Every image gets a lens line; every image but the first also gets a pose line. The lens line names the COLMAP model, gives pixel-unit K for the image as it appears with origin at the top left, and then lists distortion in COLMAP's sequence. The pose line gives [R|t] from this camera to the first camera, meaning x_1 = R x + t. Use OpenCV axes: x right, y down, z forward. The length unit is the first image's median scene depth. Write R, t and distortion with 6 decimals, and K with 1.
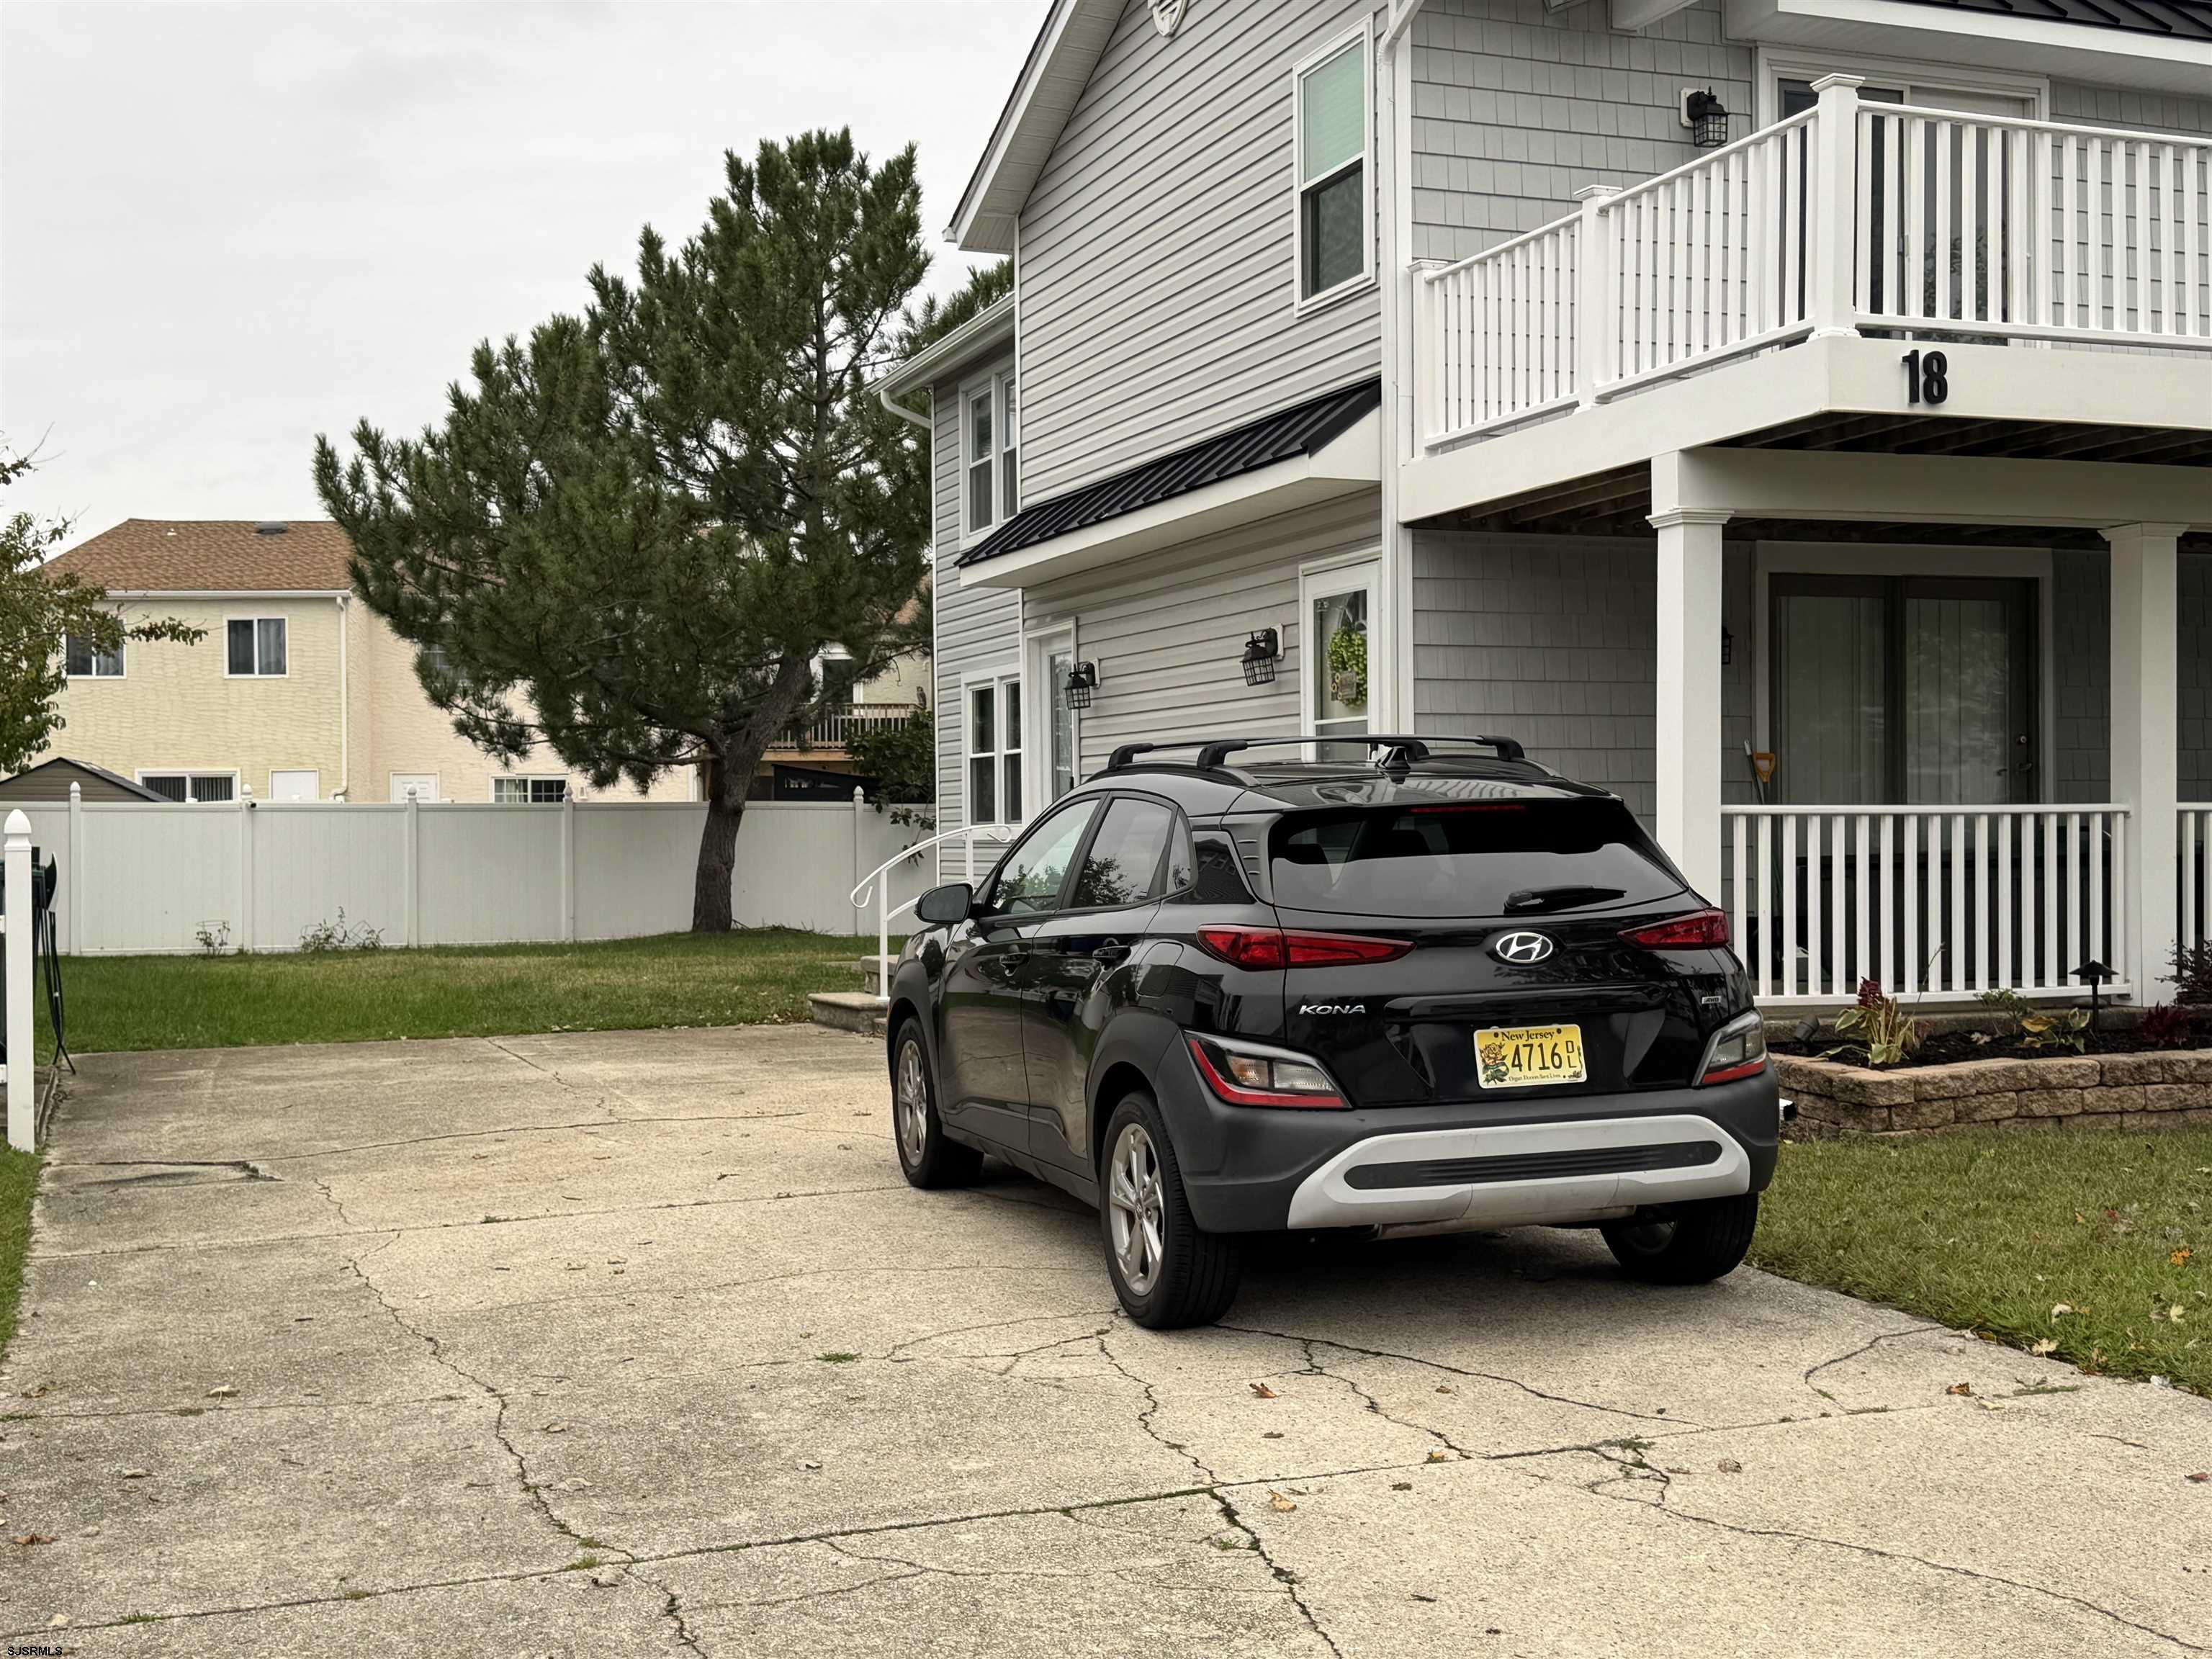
lens RADIAL K [[2517.6, 0, 1106.0], [0, 2517.6, 829.5], [0, 0, 1]] dist [0.108127, -0.014487]
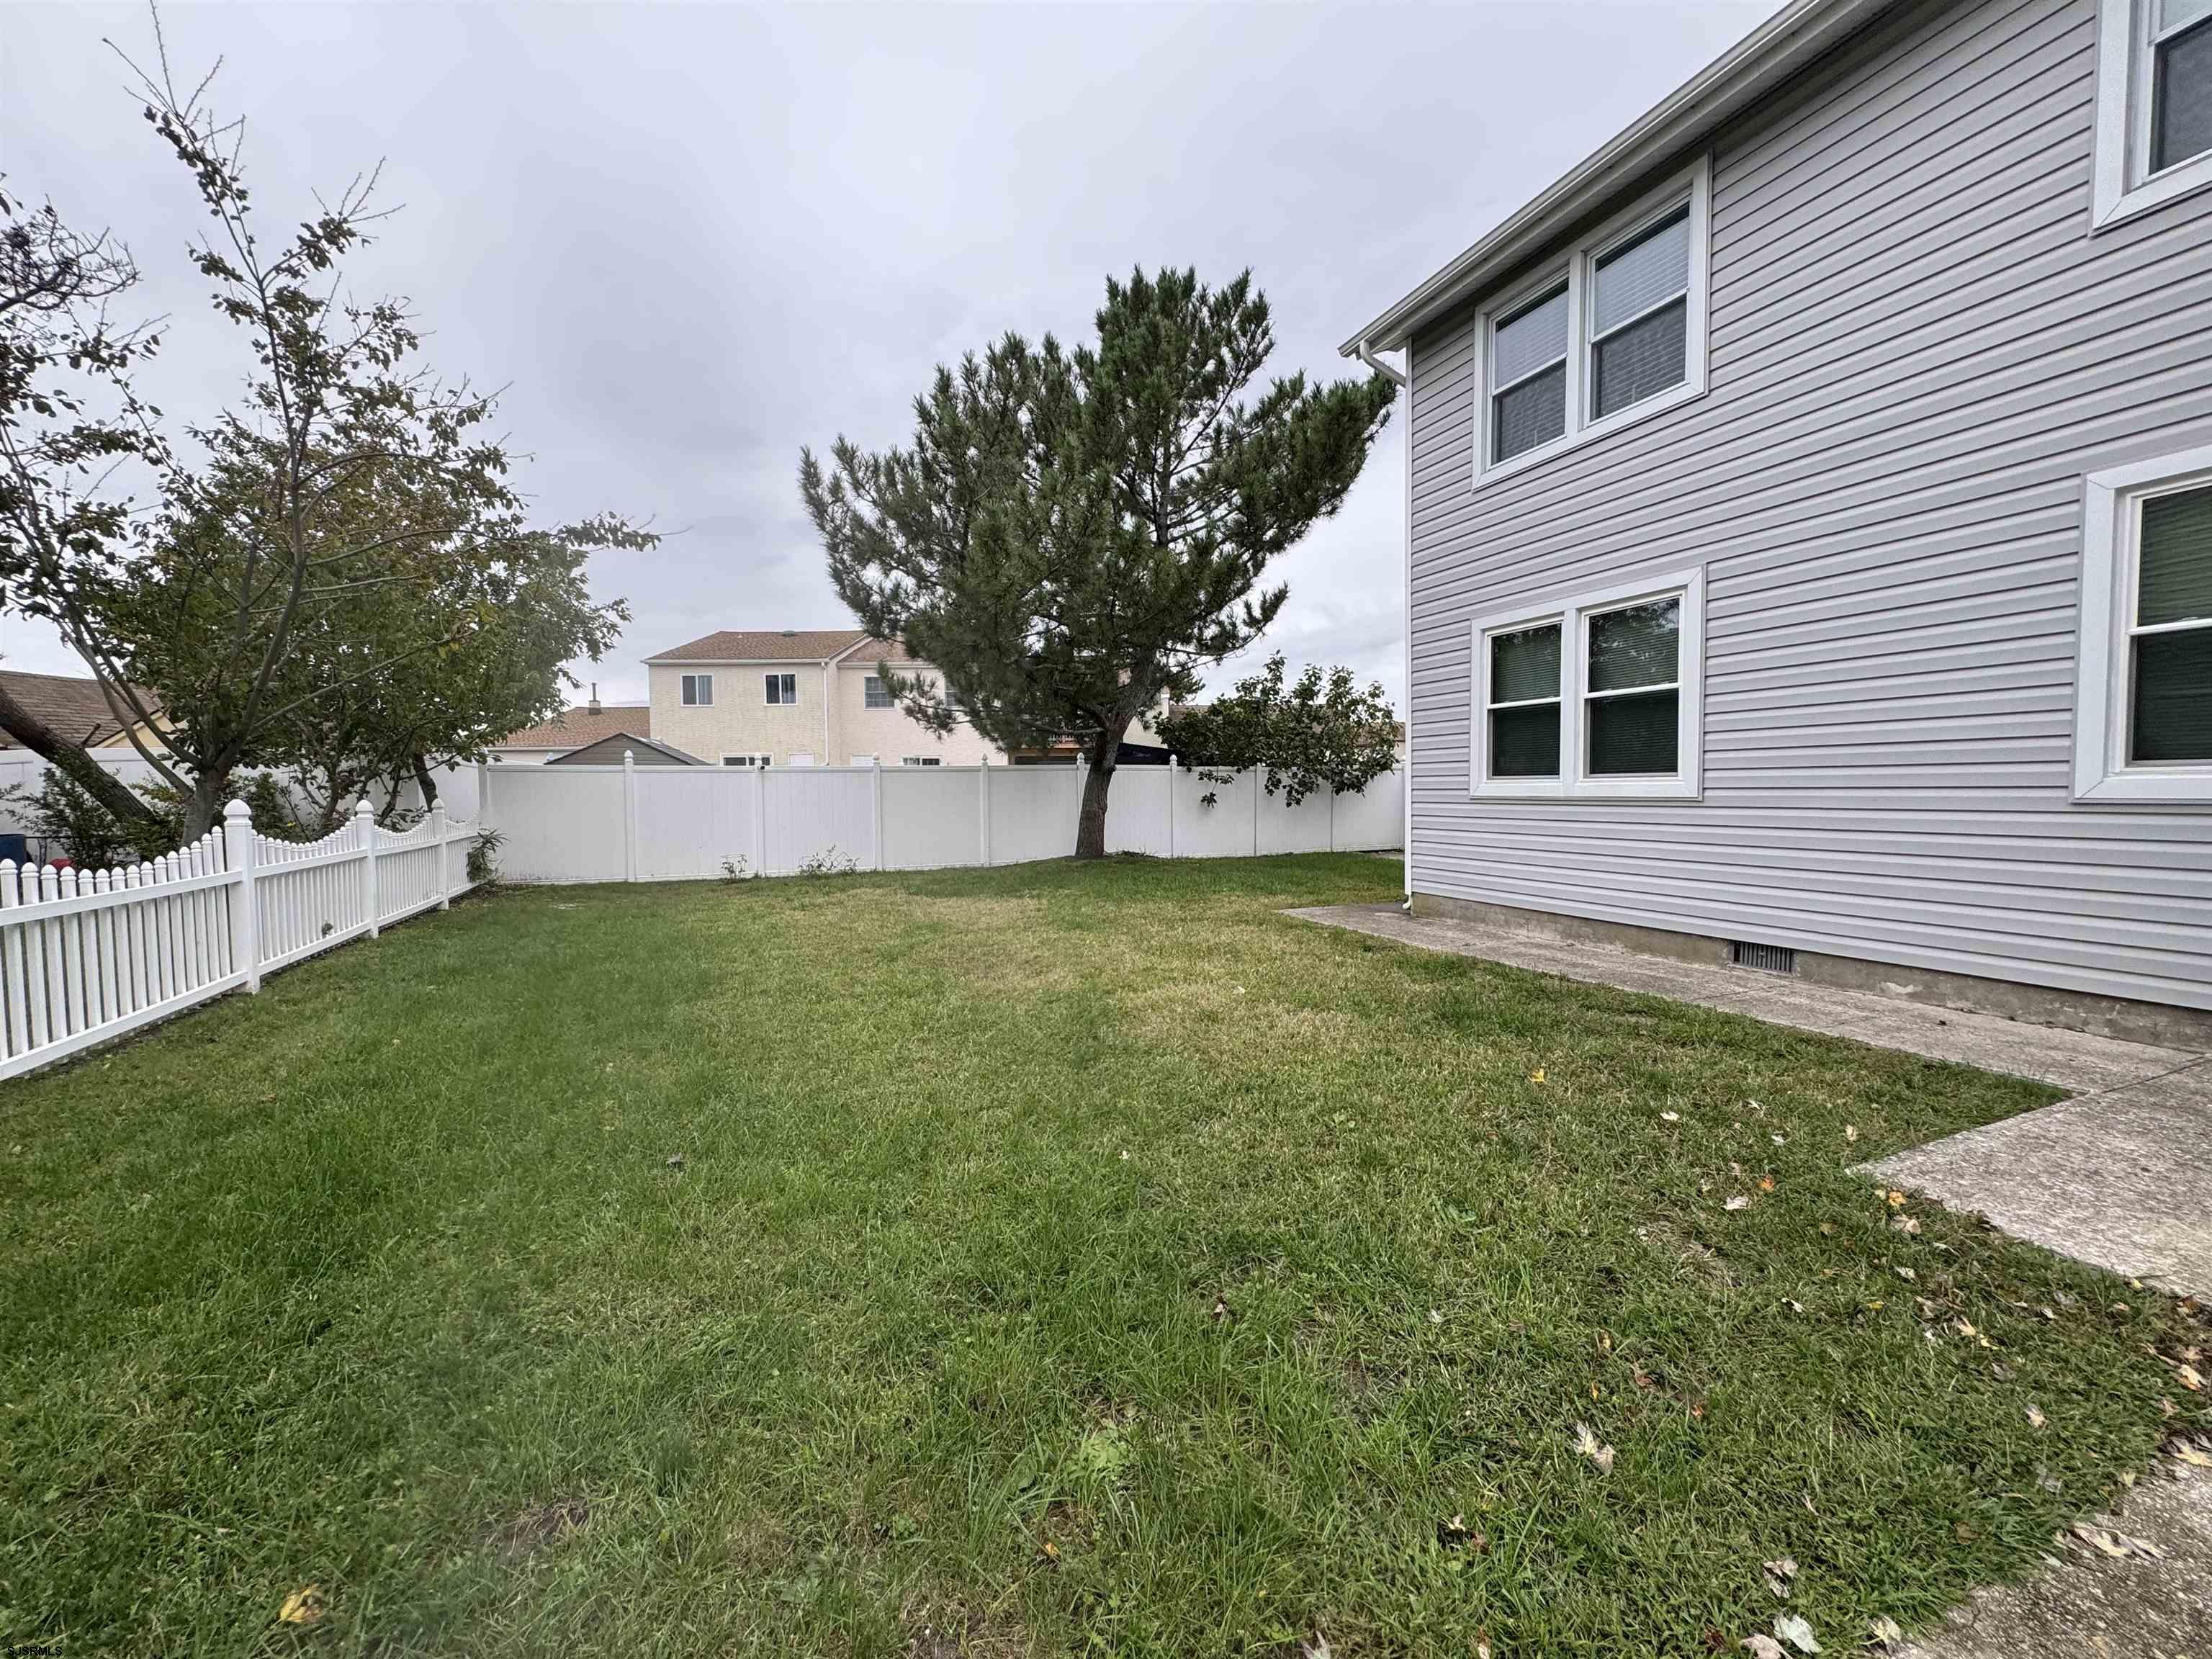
lens RADIAL K [[880.6, 0, 1106.0], [0, 880.6, 829.5], [0, 0, 1]] dist [-0.027199, 0.000014]
pose [[0.999871, -0.004088, 0.015548, -0.161697], [0.003273, 0.998636, 0.052119, -0.000511], [-0.015740, -0.052062, 0.998520, 0.537360]]
